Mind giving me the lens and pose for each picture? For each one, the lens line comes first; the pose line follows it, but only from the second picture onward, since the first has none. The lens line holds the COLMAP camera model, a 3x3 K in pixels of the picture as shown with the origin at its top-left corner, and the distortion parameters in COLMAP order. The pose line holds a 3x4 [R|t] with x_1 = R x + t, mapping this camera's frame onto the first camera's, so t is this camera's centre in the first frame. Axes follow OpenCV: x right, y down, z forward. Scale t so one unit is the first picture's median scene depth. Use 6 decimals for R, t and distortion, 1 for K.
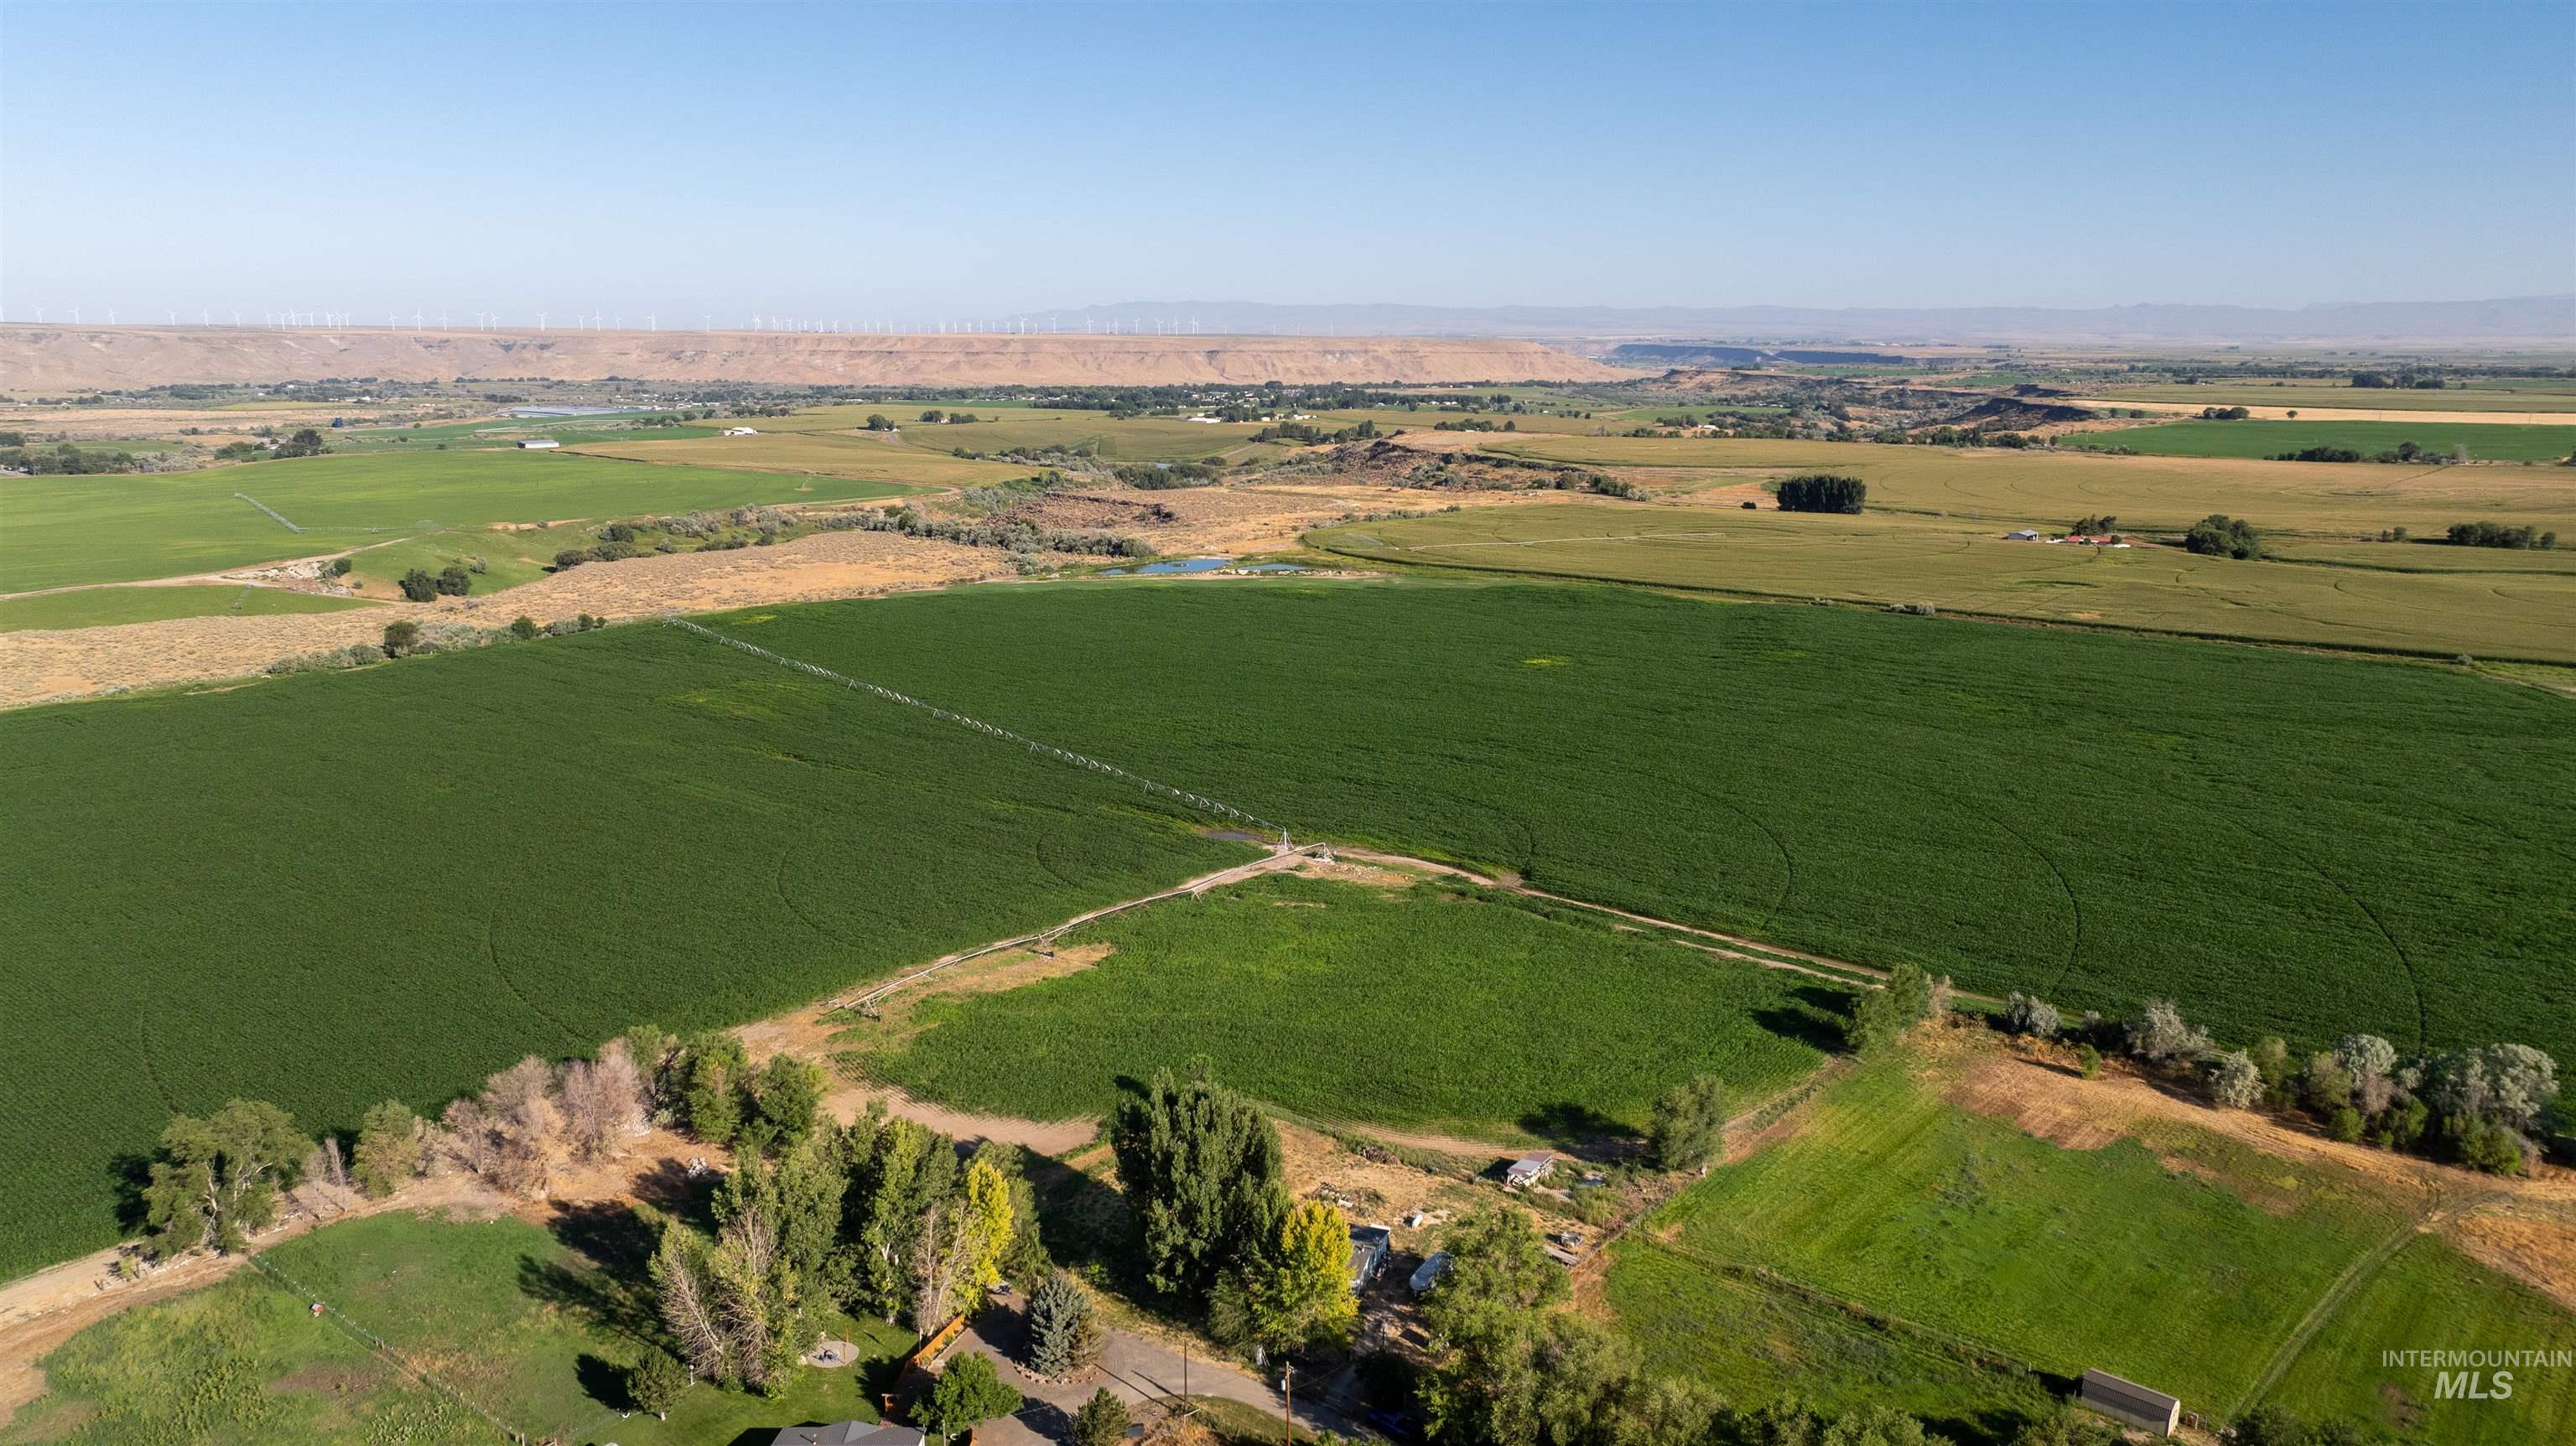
lens RADIAL K [[1839.7, 0, 1288.0], [0, 1839.7, 723.0], [0, 0, 1]] dist [-0.014529, -0.001939]
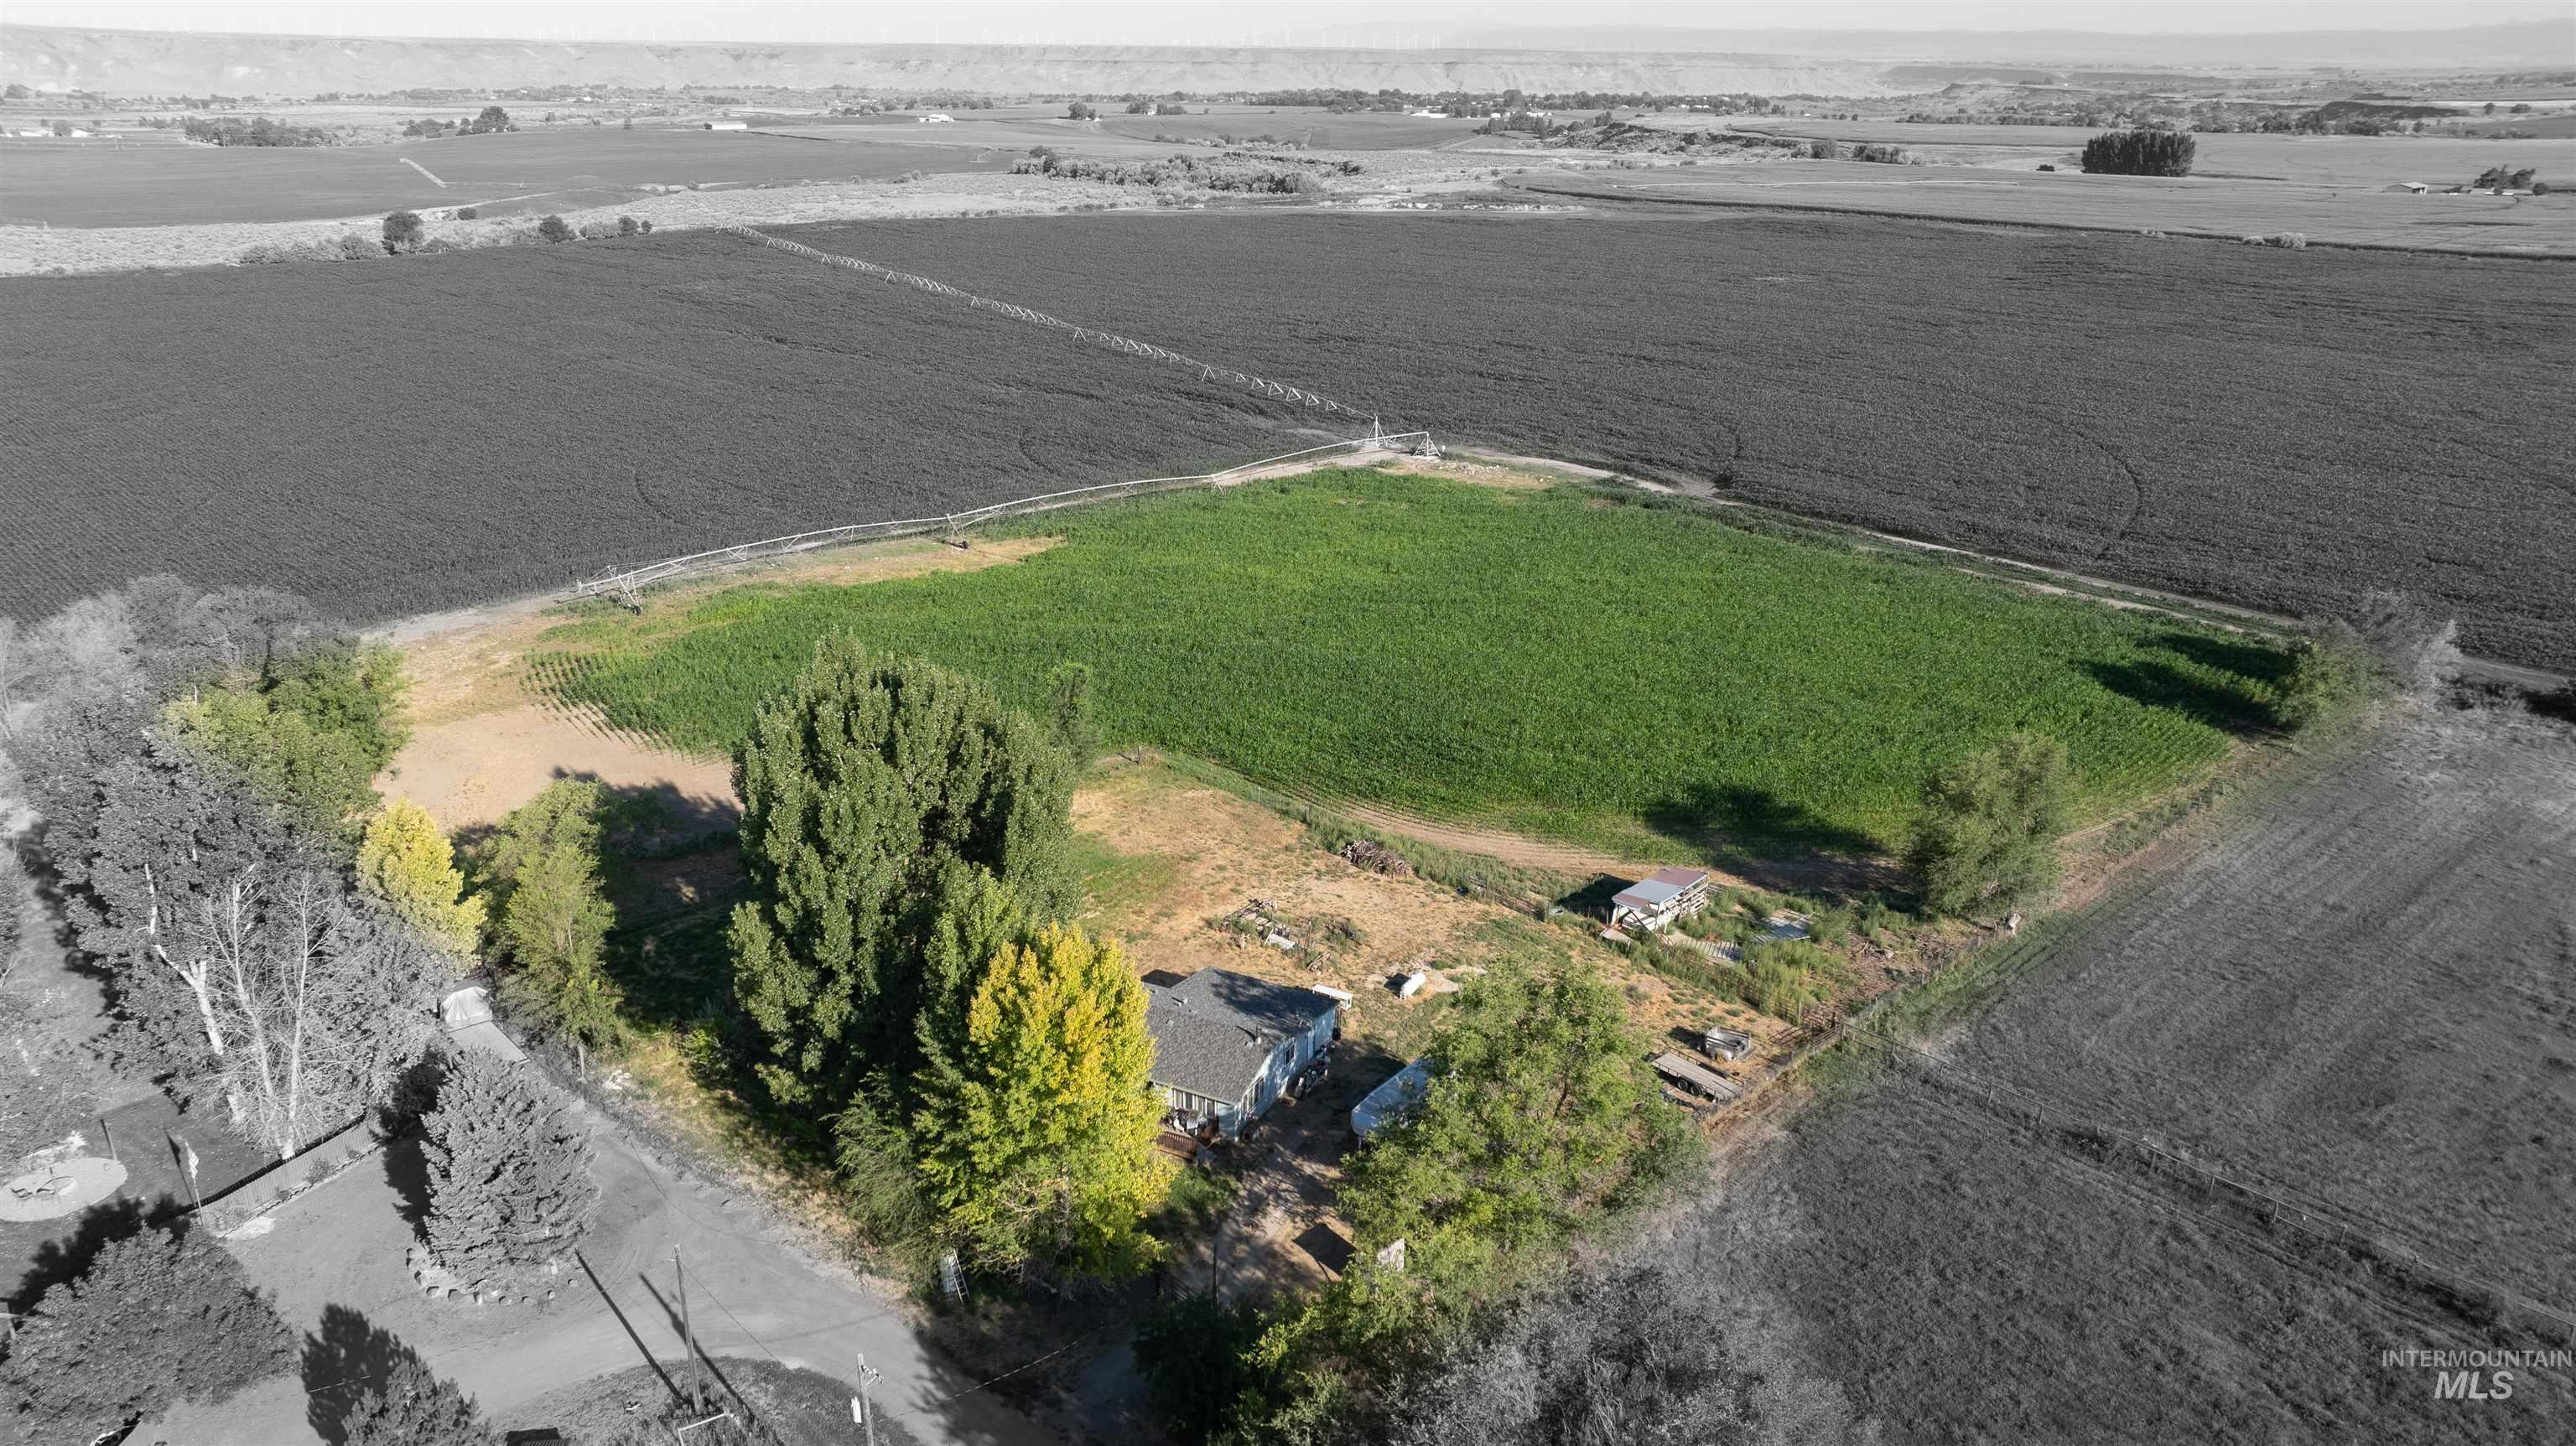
lens RADIAL K [[1839.7, 0, 1288.0], [0, 1839.7, 723.0], [0, 0, 1]] dist [-0.014529, -0.001939]
pose [[0.991909, 0.047699, -0.117649, 0.074332], [-0.031073, 0.989761, 0.139309, 0.108314], [0.123089, -0.134526, 0.983235, 0.421102]]
